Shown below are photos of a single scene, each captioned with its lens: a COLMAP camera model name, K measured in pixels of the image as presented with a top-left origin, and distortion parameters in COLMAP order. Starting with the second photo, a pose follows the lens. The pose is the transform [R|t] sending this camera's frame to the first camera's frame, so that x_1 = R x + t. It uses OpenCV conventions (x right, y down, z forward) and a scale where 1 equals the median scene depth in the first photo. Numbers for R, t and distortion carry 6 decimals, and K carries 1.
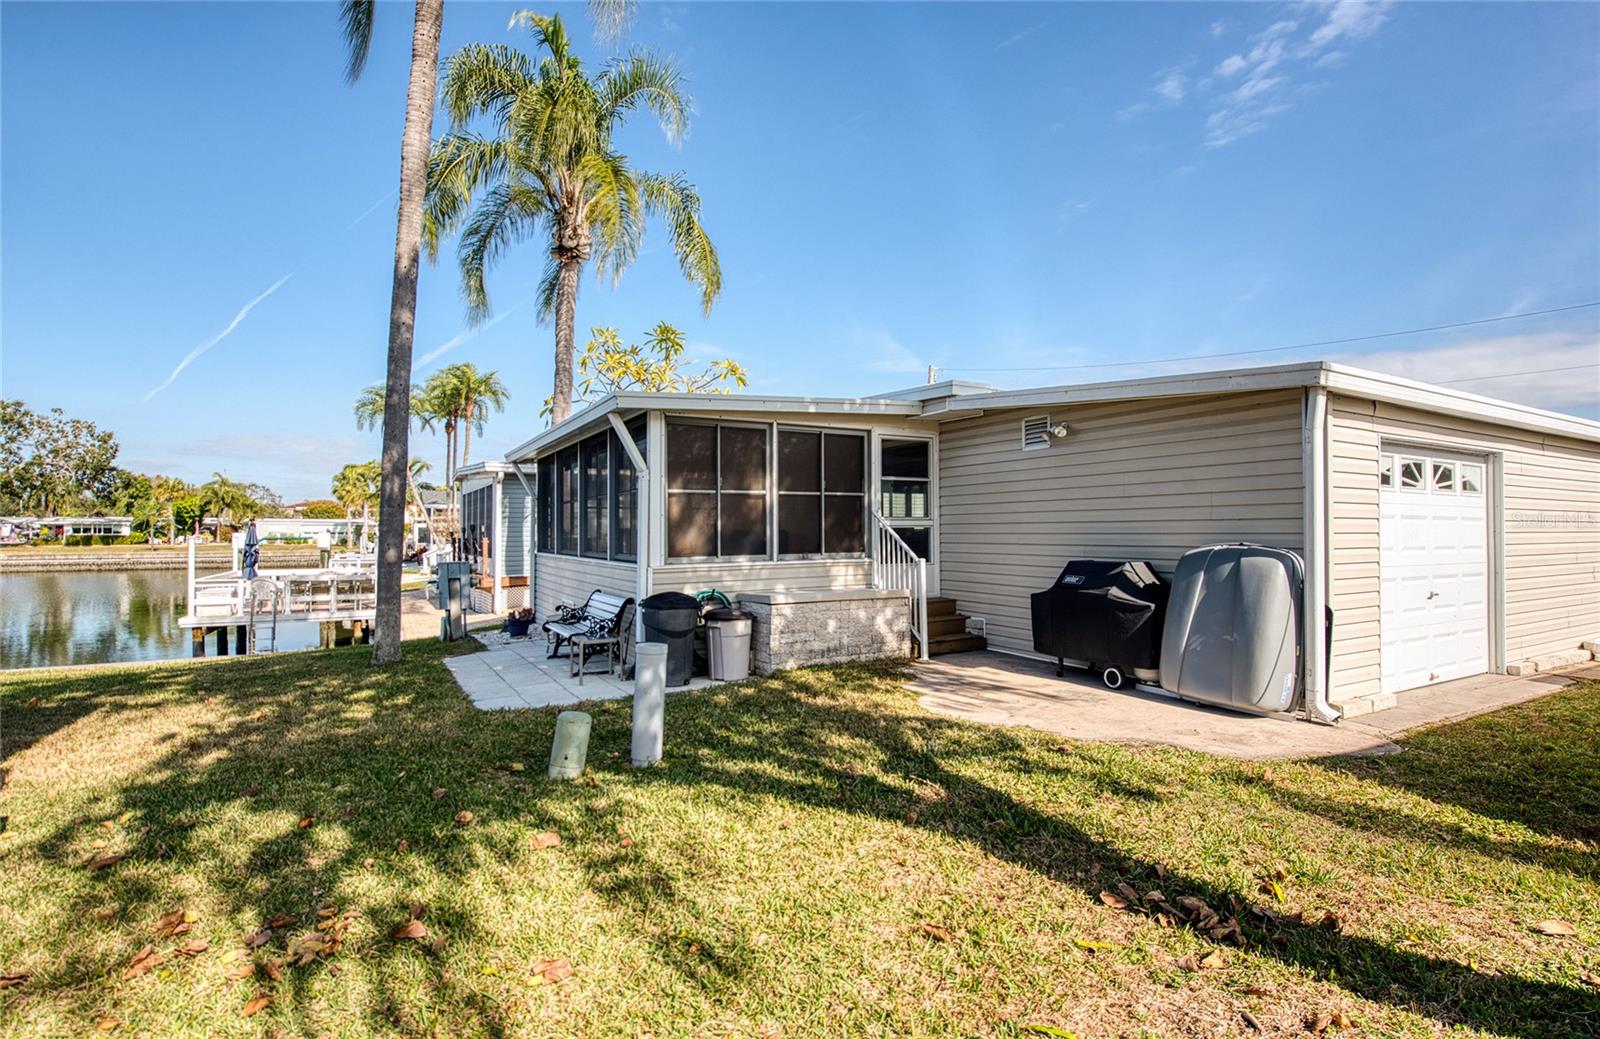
lens RADIAL K [[737.9, 0, 798.7], [0, 737.9, 521.8], [0, 0, 1]] dist [0.000950, -0.000030]
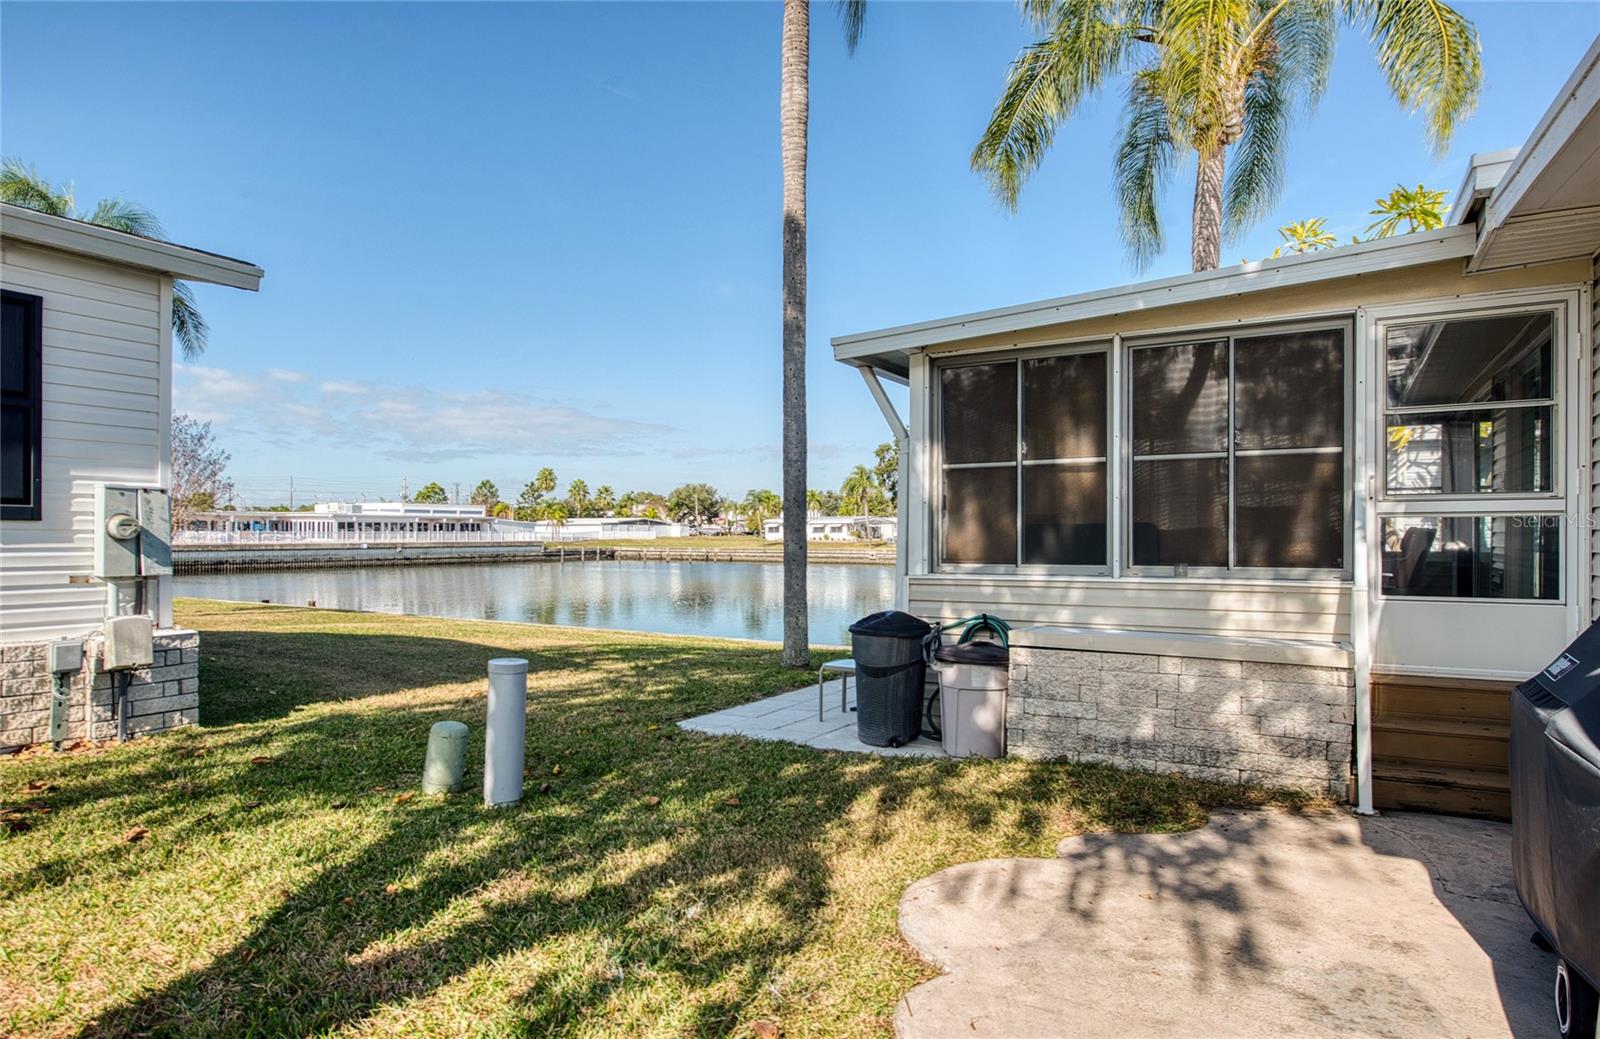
lens RADIAL K [[918.2, 0, 803.4], [0, 918.2, 526.9], [0, 0, 1]] dist [-0.011733, -0.000816]
pose [[0.512765, -0.003344, -0.858523, 0.452488], [0.010325, 0.999944, 0.002272, 0.009800], [0.858467, -0.010029, 0.512771, 0.410620]]
